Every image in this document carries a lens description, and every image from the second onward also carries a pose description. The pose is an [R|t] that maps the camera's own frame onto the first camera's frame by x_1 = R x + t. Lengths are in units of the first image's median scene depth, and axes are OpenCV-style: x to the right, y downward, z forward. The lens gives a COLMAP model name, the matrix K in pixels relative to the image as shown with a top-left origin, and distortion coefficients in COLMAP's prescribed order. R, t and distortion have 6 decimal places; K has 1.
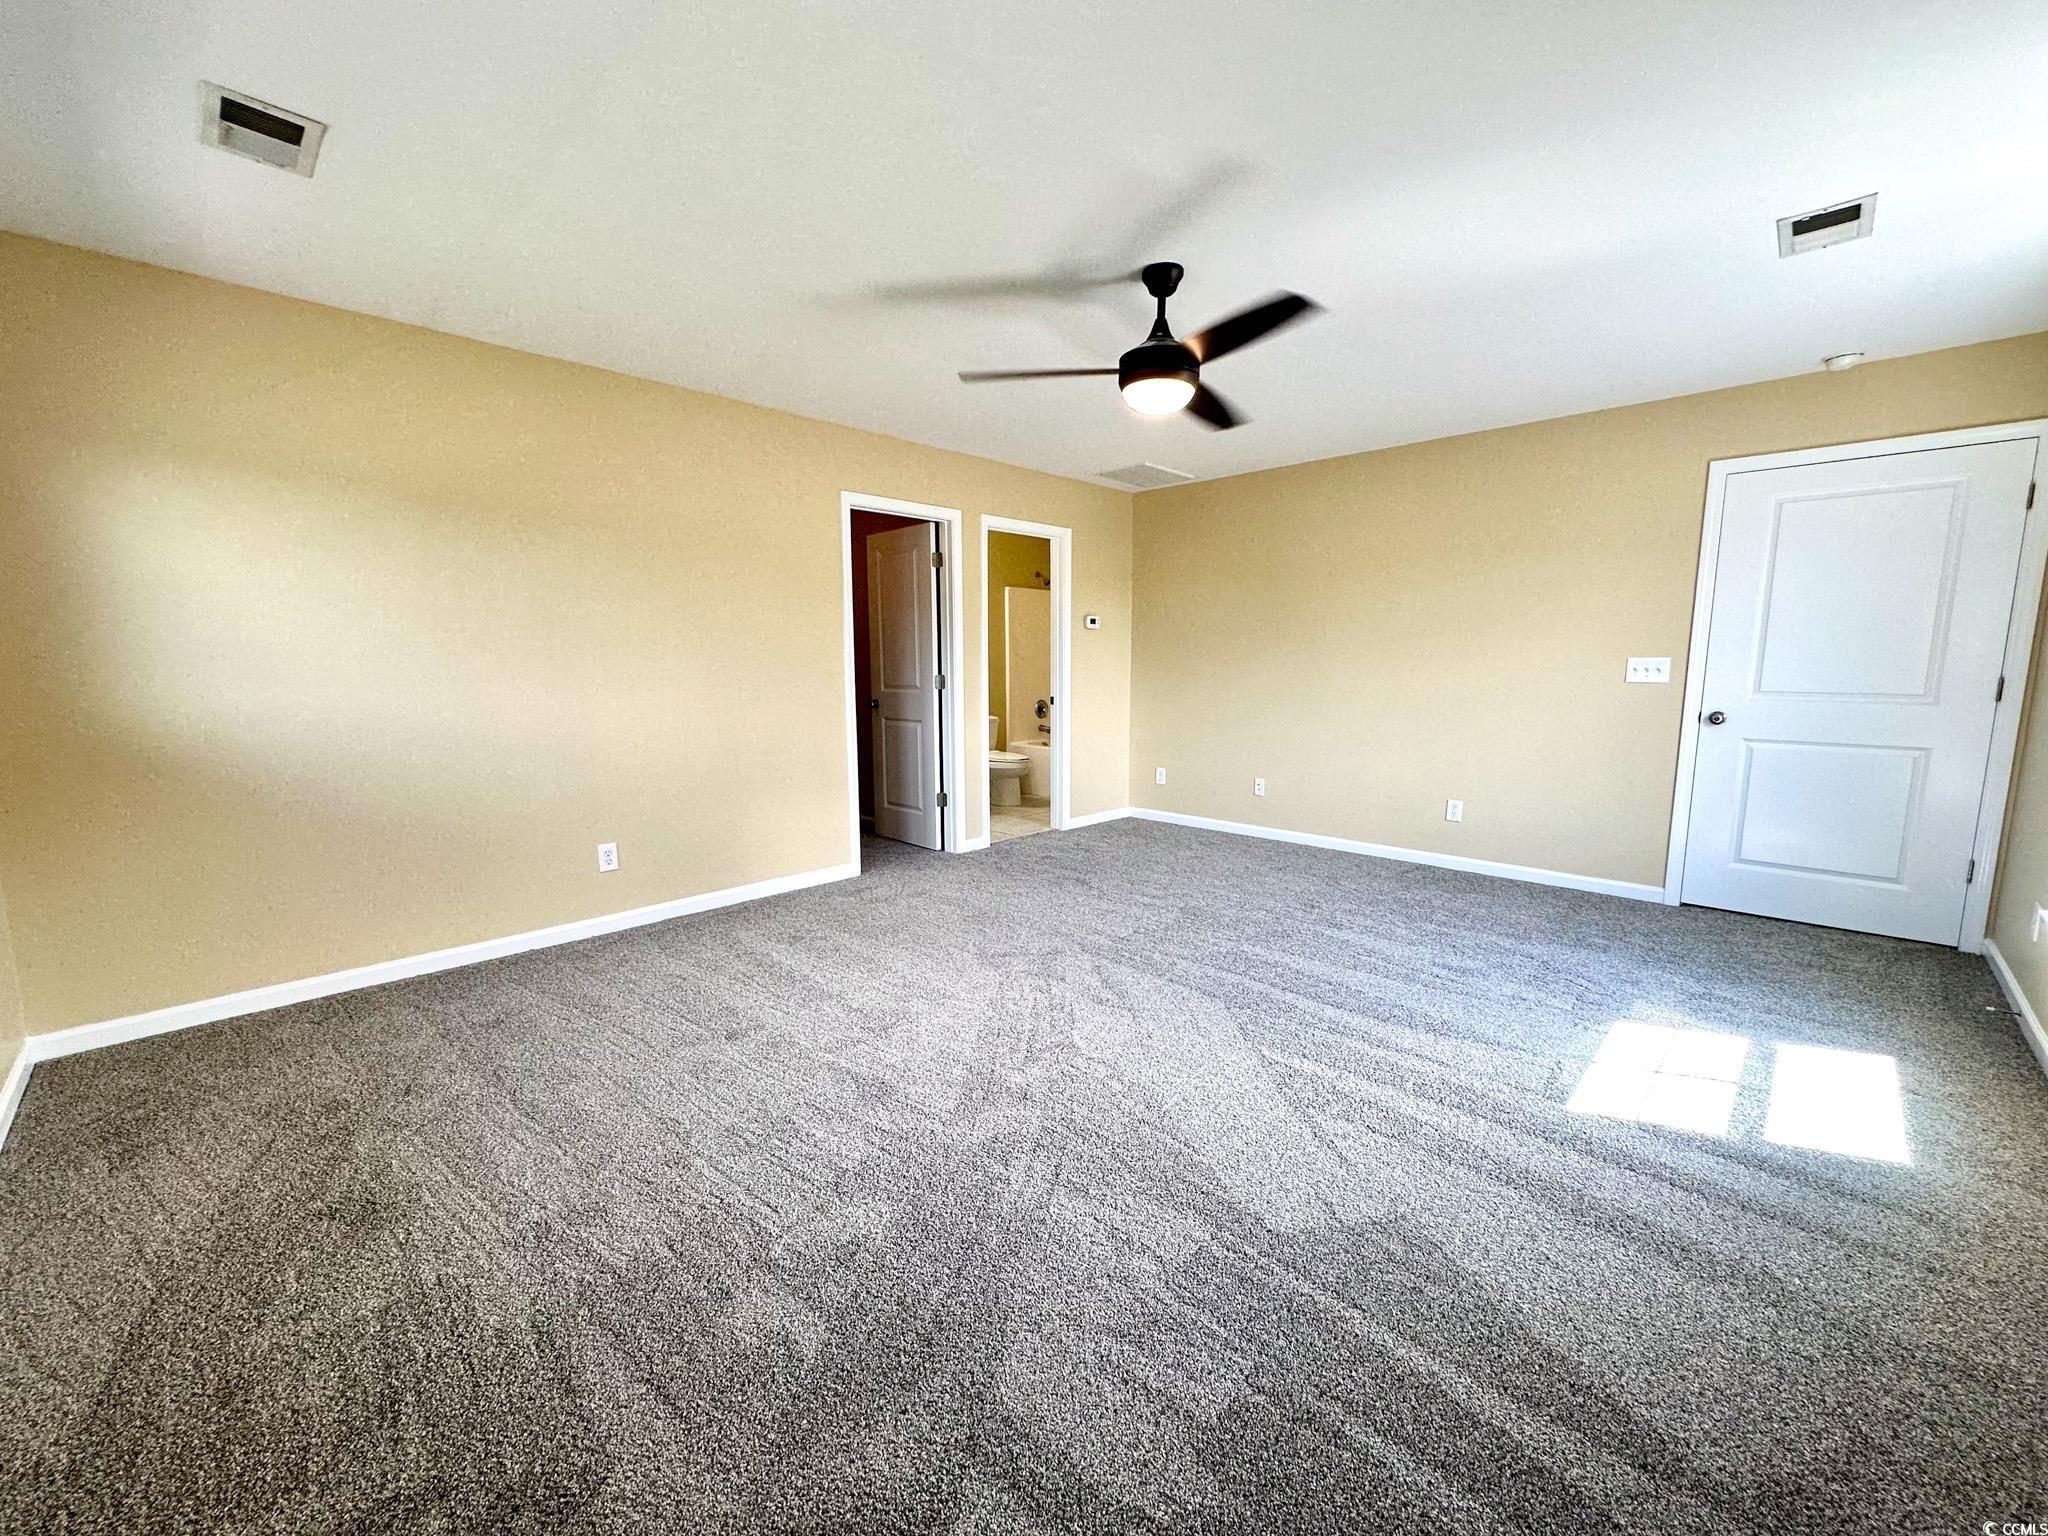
lens RADIAL K [[814.9, 0, 1026.8], [0, 814.9, 768.7], [0, 0, 1]] dist [-0.002703, 0.000245]
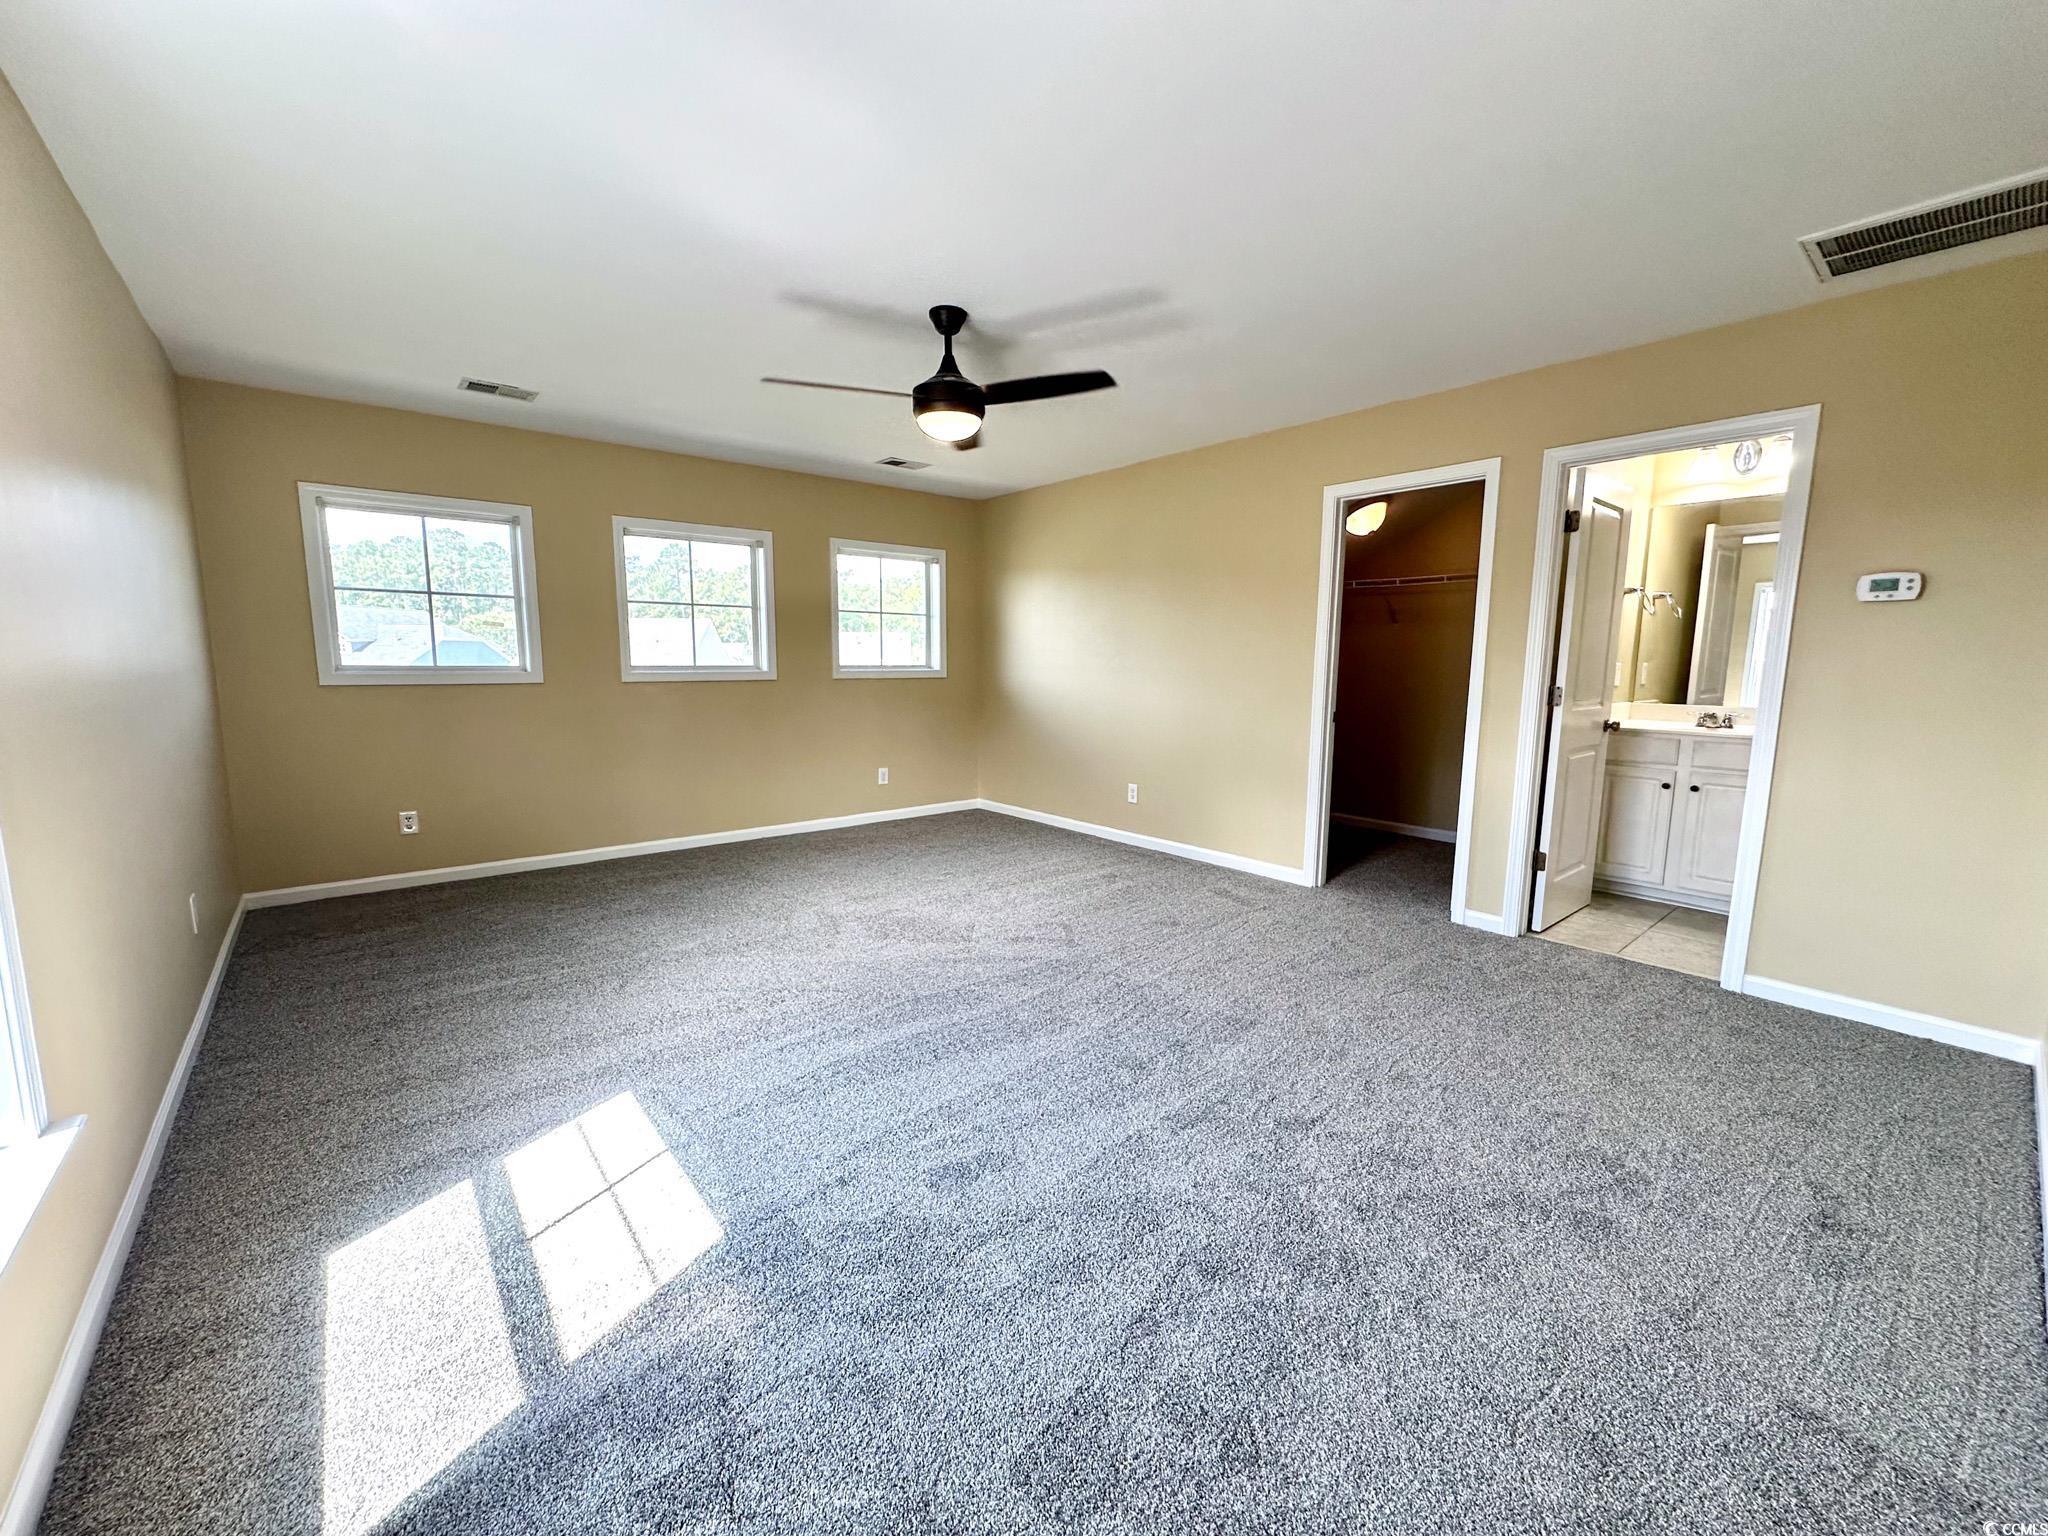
lens RADIAL K [[814.9, 0, 1026.8], [0, 814.9, 768.7], [0, 0, 1]] dist [-0.002703, 0.000245]
pose [[-0.102591, 0.139438, -0.984902, 0.718855], [-0.136254, 0.978824, 0.152770, -0.101179], [0.985348, 0.149870, -0.081420, 0.692622]]
